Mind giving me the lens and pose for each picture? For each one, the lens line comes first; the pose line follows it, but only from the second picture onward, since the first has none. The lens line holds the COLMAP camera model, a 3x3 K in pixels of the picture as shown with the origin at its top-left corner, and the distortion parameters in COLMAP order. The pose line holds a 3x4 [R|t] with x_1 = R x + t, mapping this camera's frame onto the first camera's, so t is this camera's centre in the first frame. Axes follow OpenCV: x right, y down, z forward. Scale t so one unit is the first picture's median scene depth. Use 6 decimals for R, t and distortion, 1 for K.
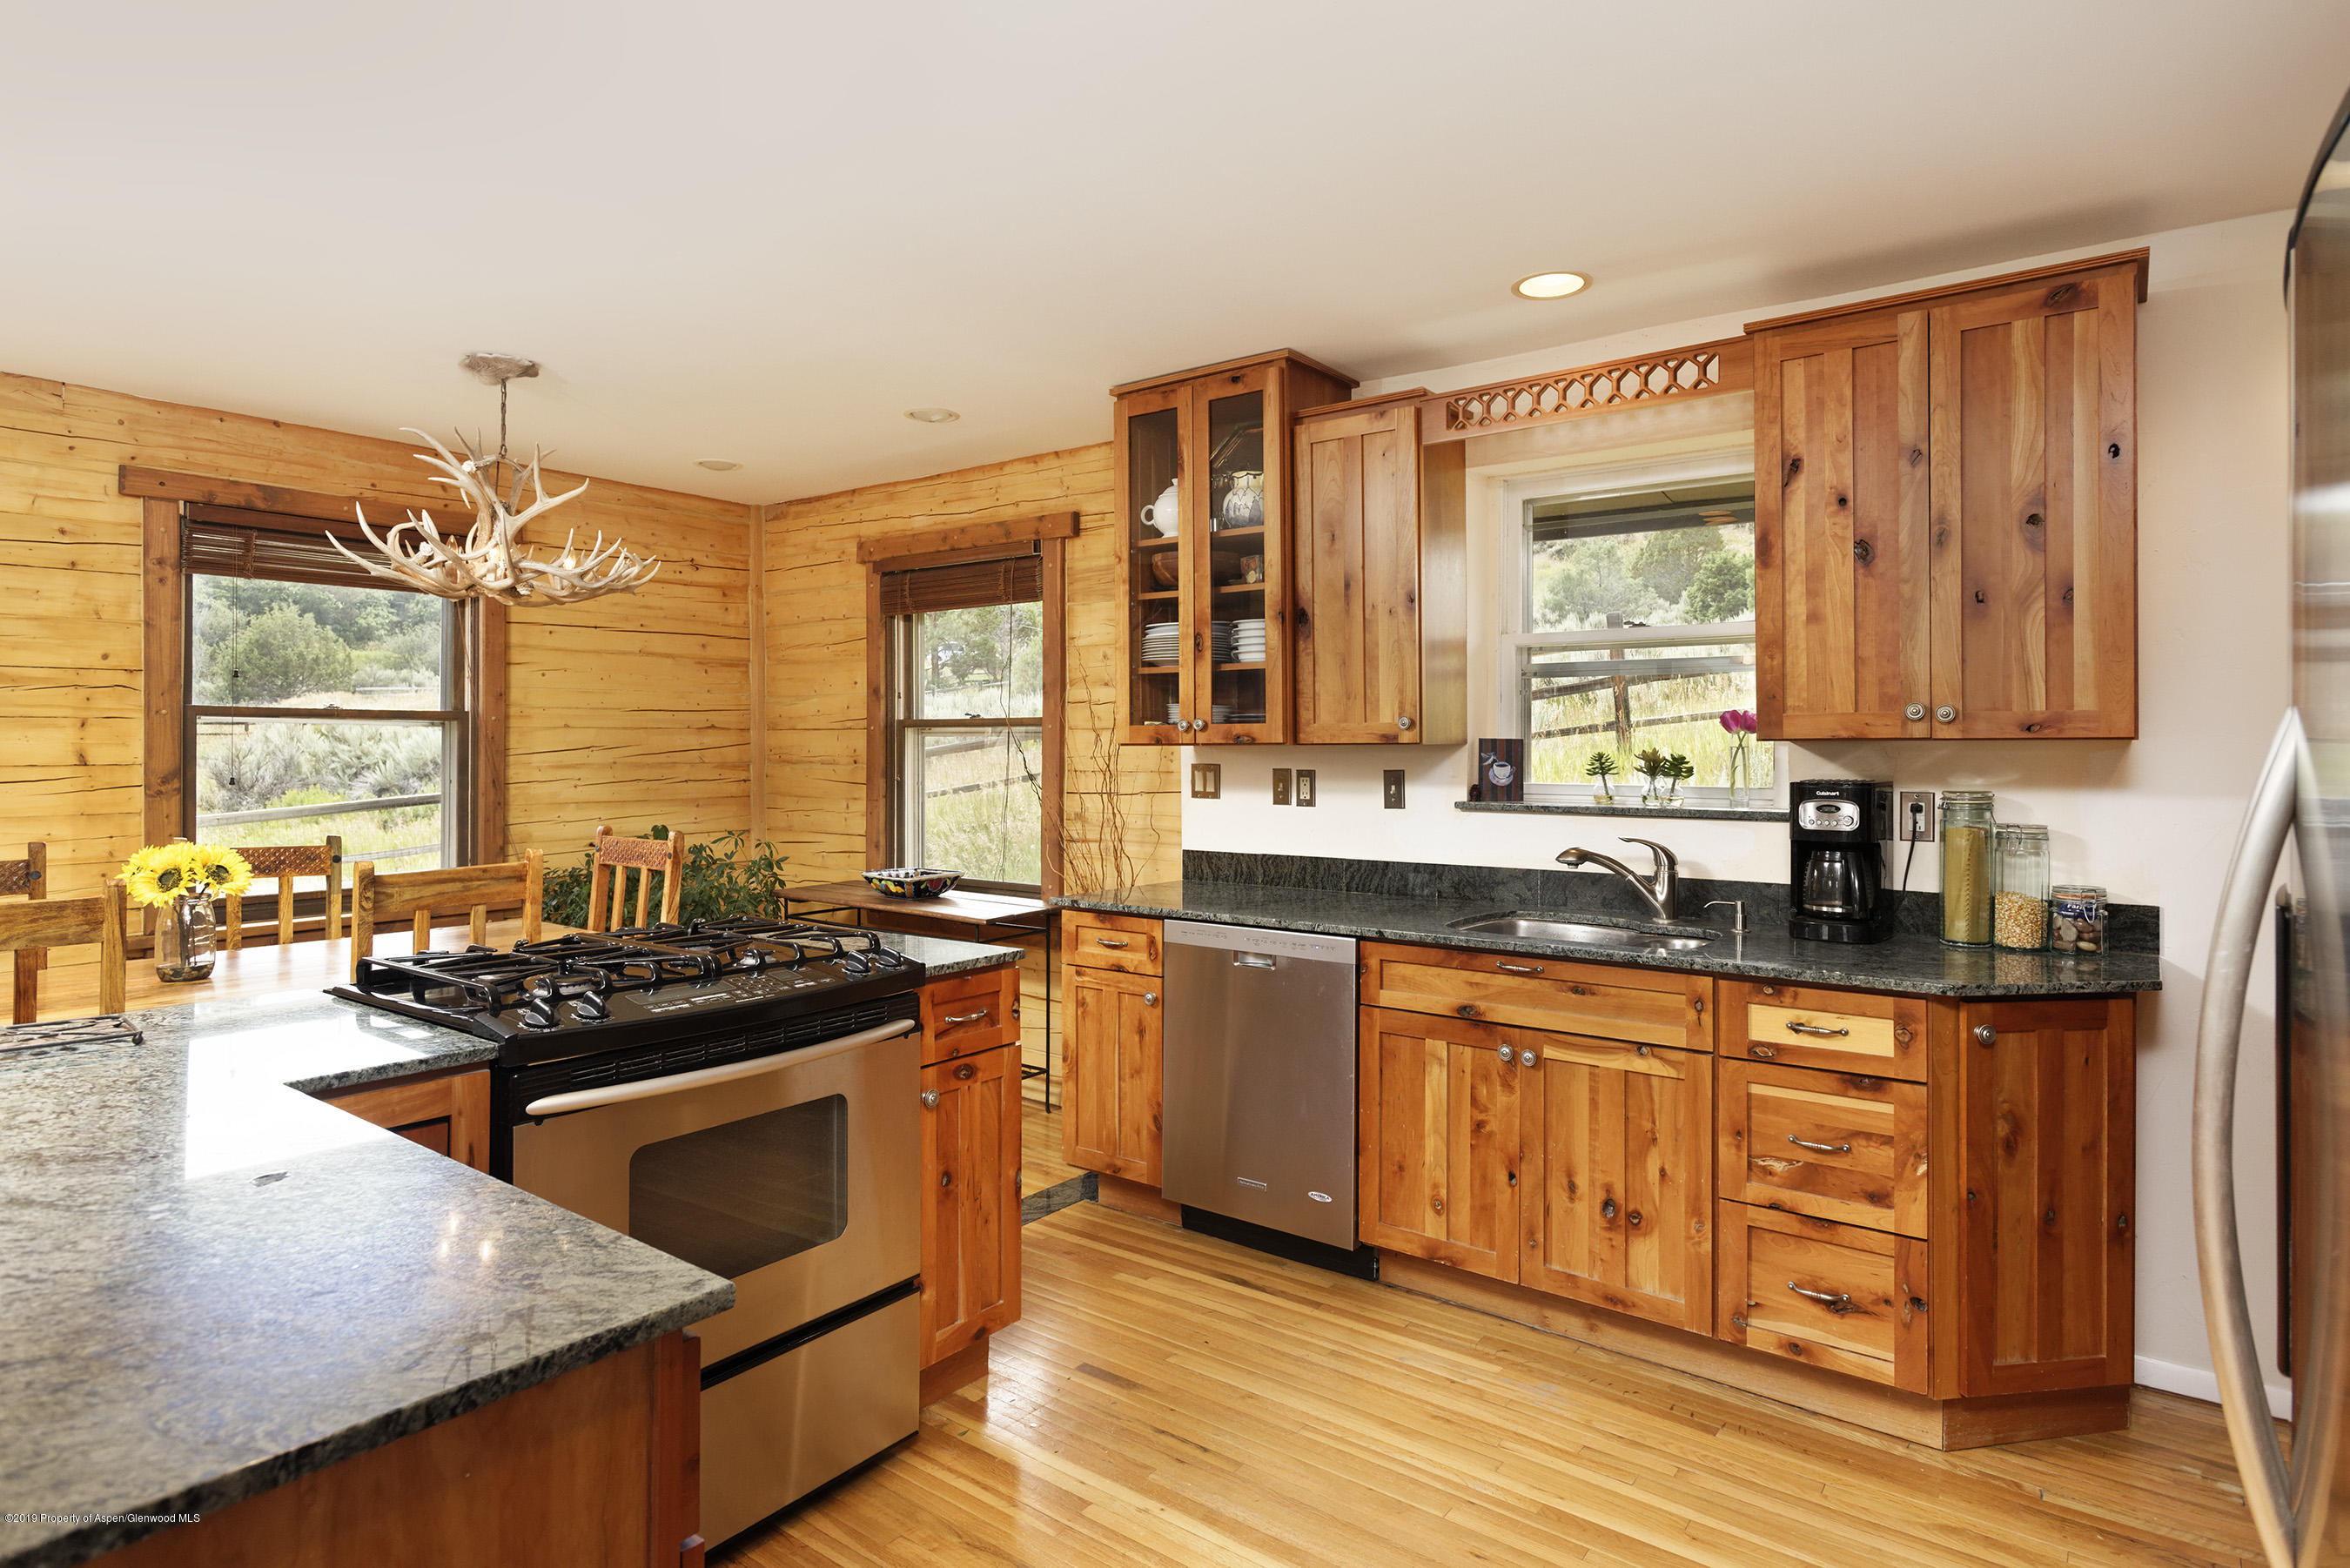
lens RADIAL K [[1238.5, 0, 1164.7], [0, 1238.5, 748.7], [0, 0, 1]] dist [-0.006382, 0.001893]
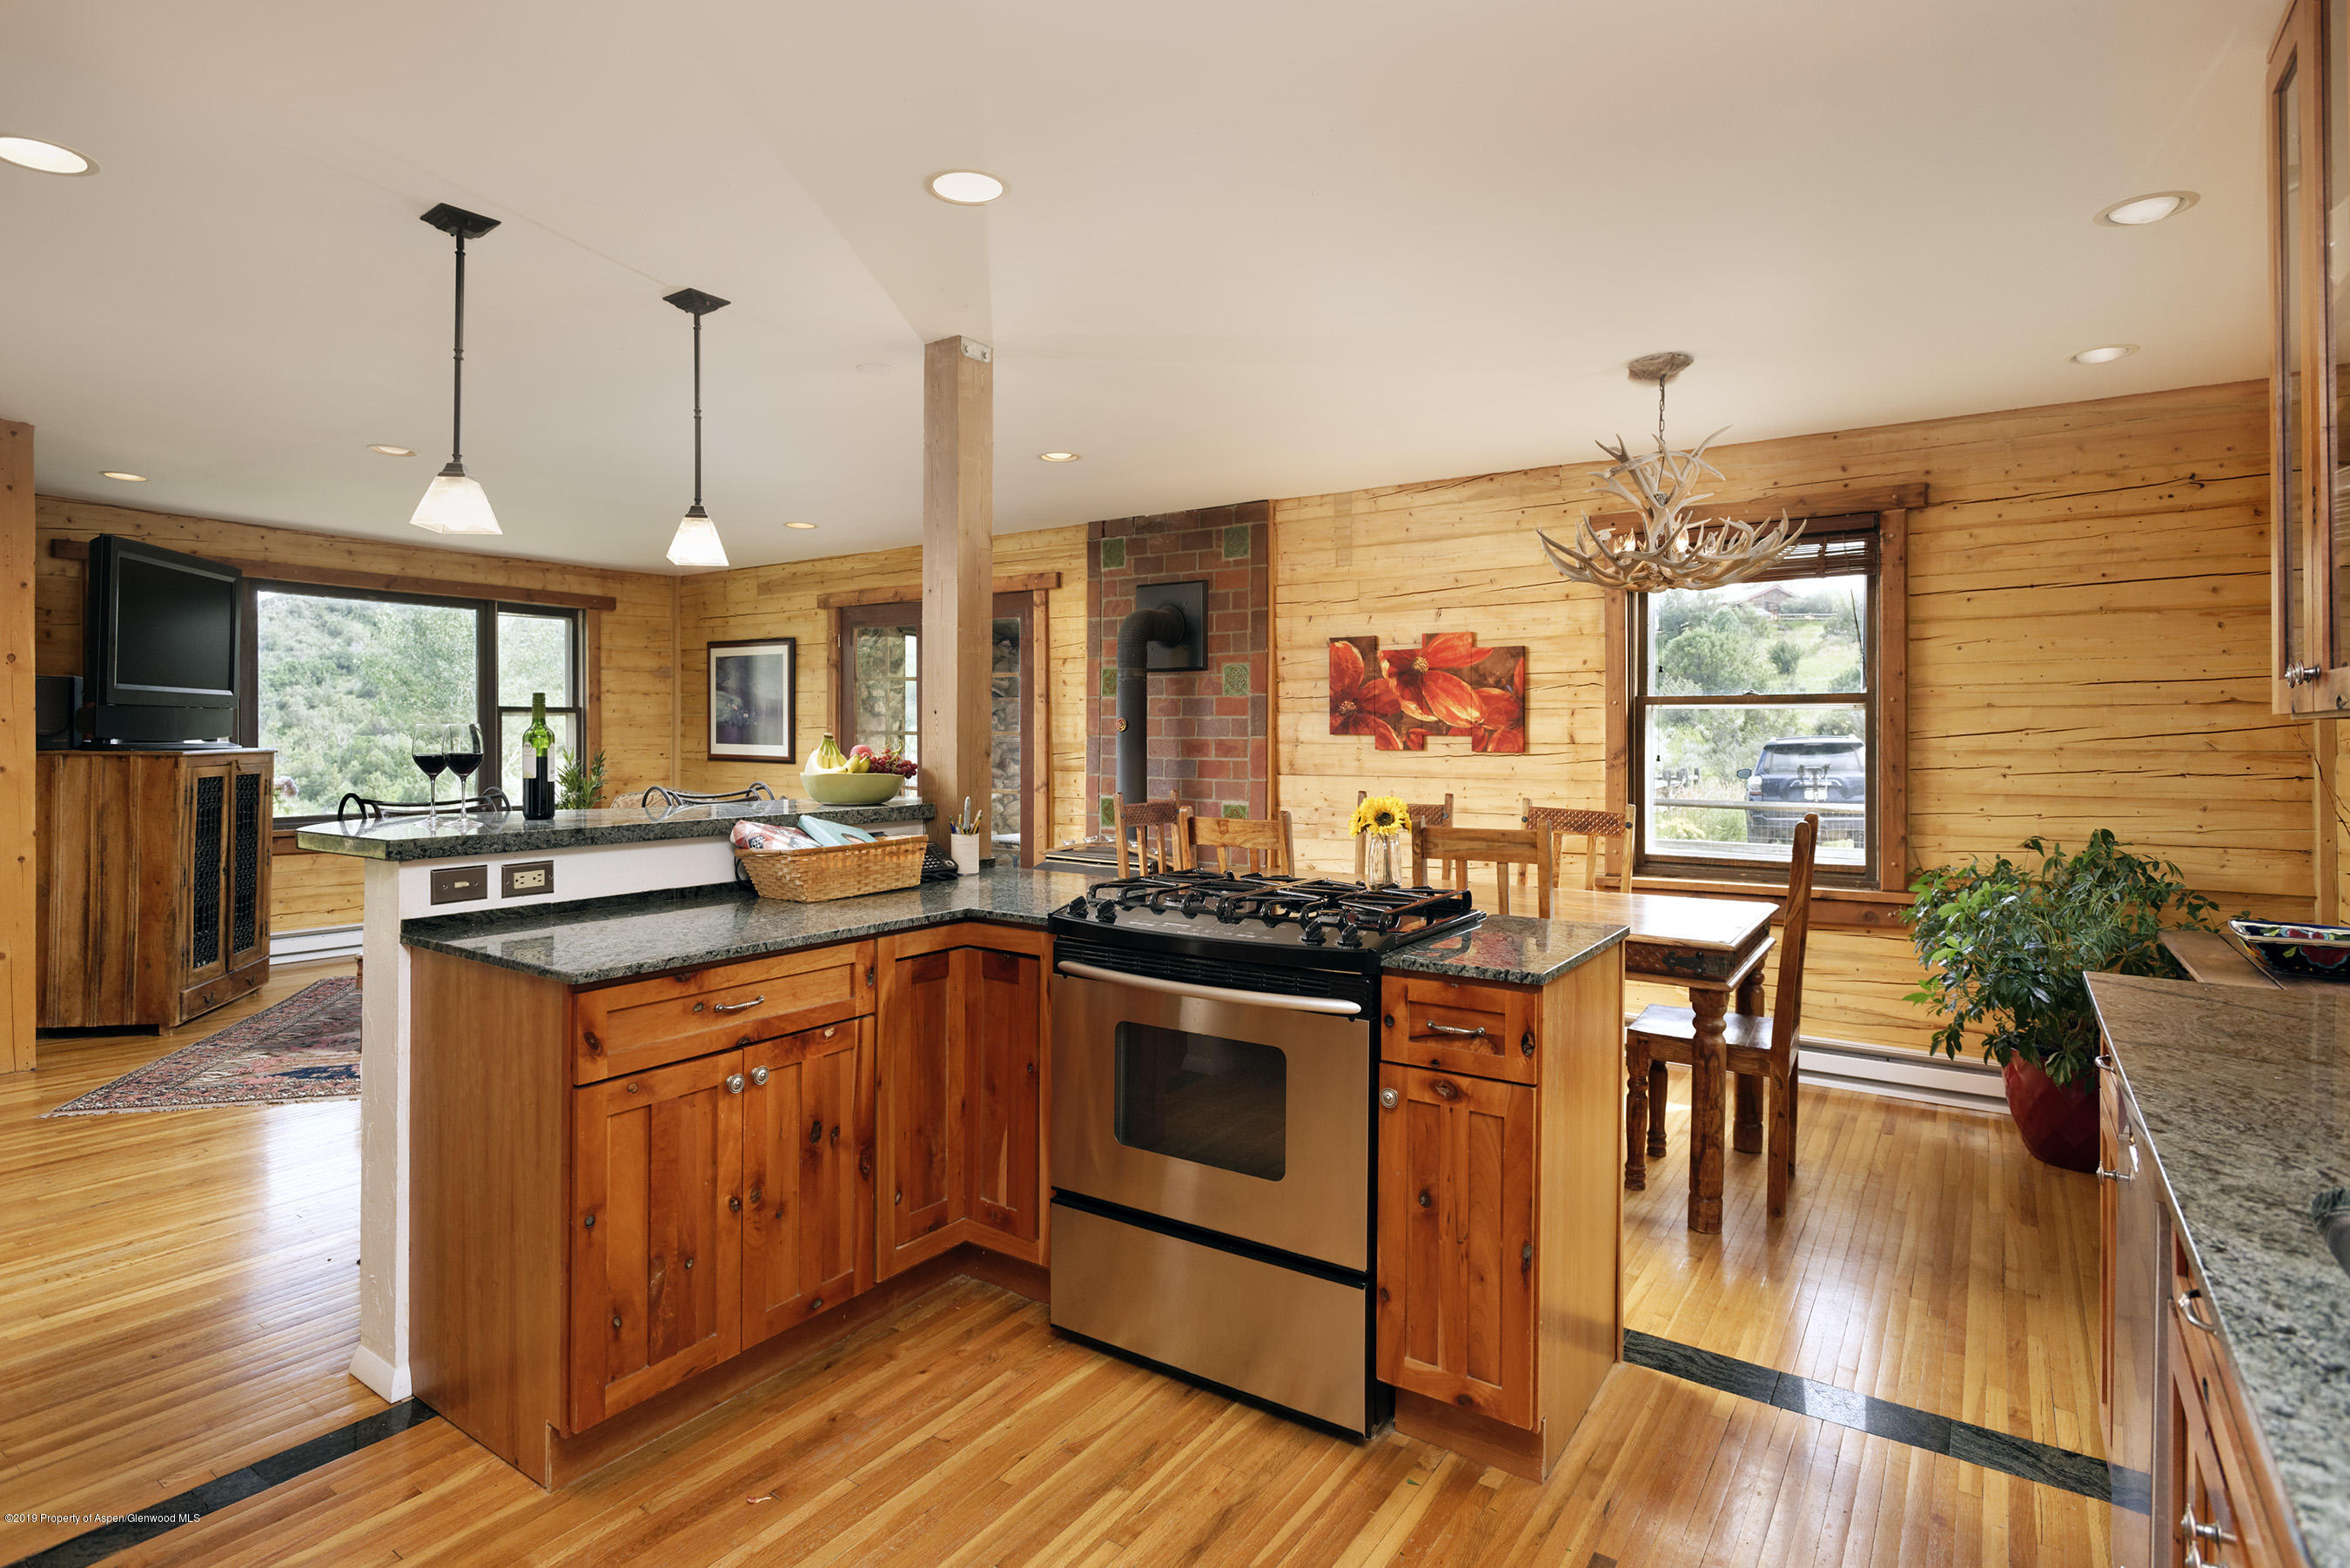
lens RADIAL K [[1238.5, 0, 1149.5], [0, 1238.5, 730.2], [0, 0, 1]] dist [-0.006382, 0.001893]
pose [[0.027756, -0.003144, -0.999610, 0.387220], [-0.002689, 0.999991, -0.003220, 0.003790], [0.999611, 0.002777, 0.027747, 0.411944]]
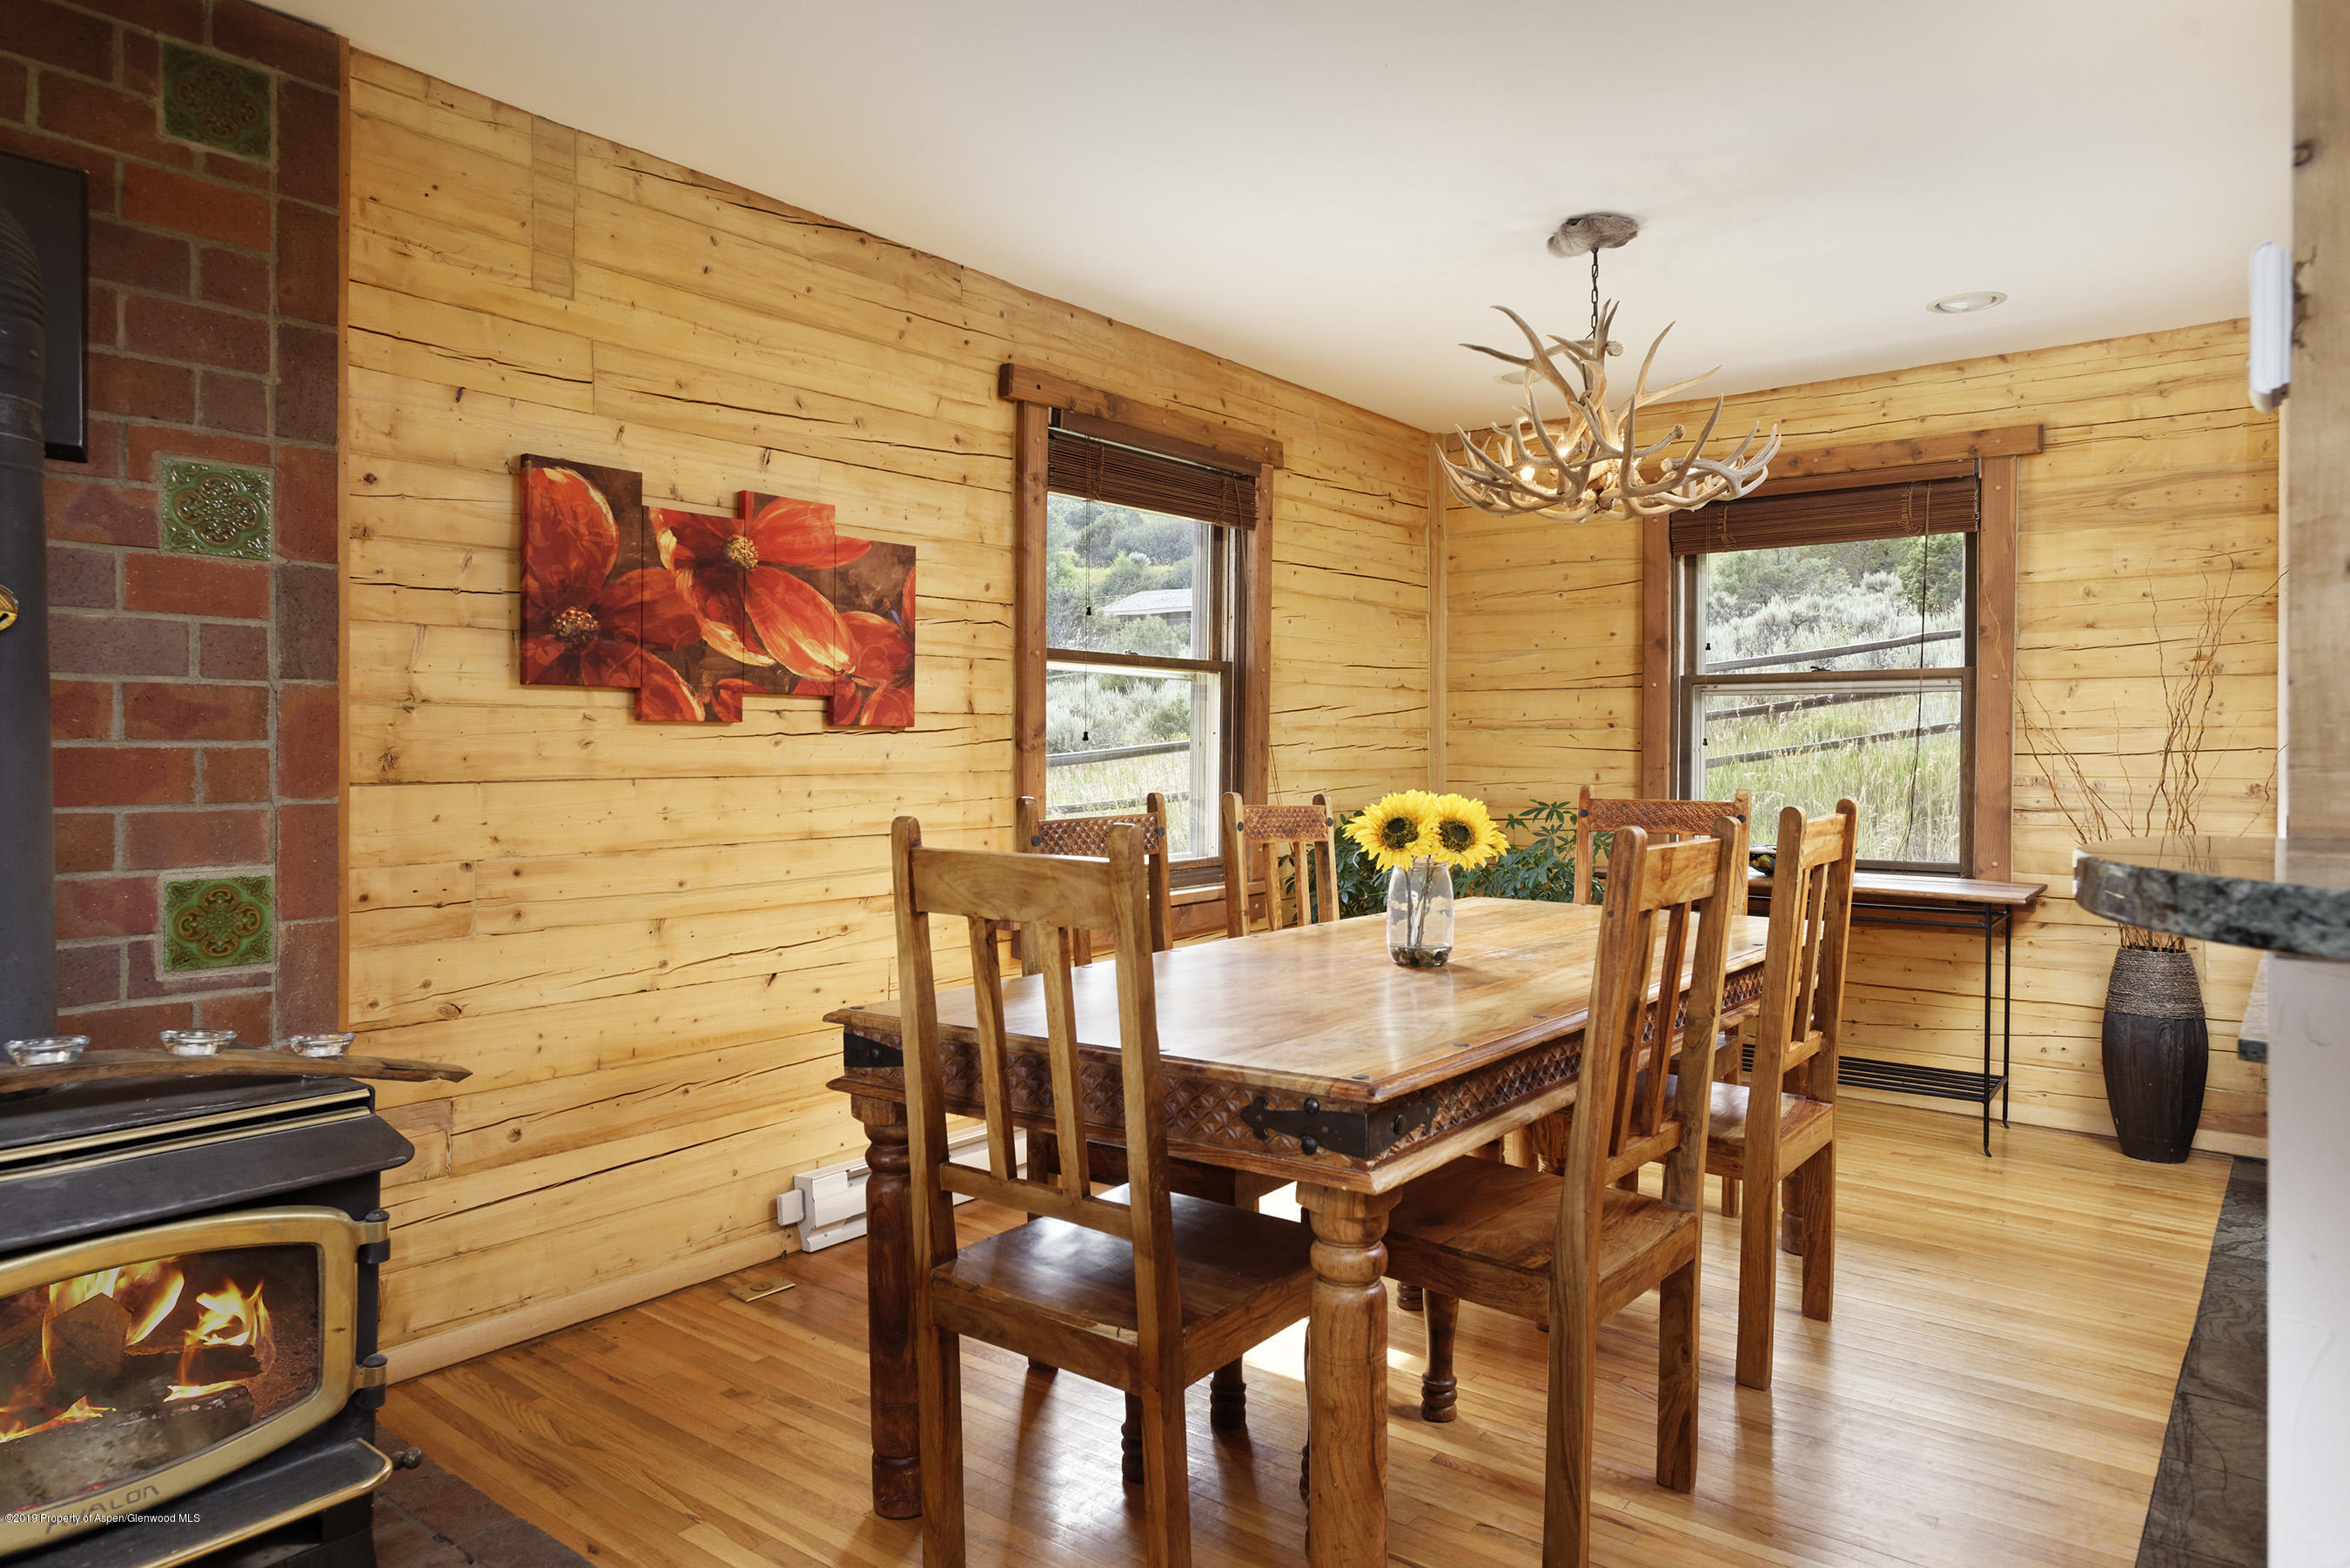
lens RADIAL K [[1356.3, 0, 1172.1], [0, 1356.3, 759.7], [0, 0, 1]] dist [-0.005599, 0.003446]
pose [[0.999828, 0.002933, -0.018330, -0.594817], [-0.002796, 0.999968, 0.007490, 0.031443], [0.018351, -0.007437, 0.999804, 0.049281]]
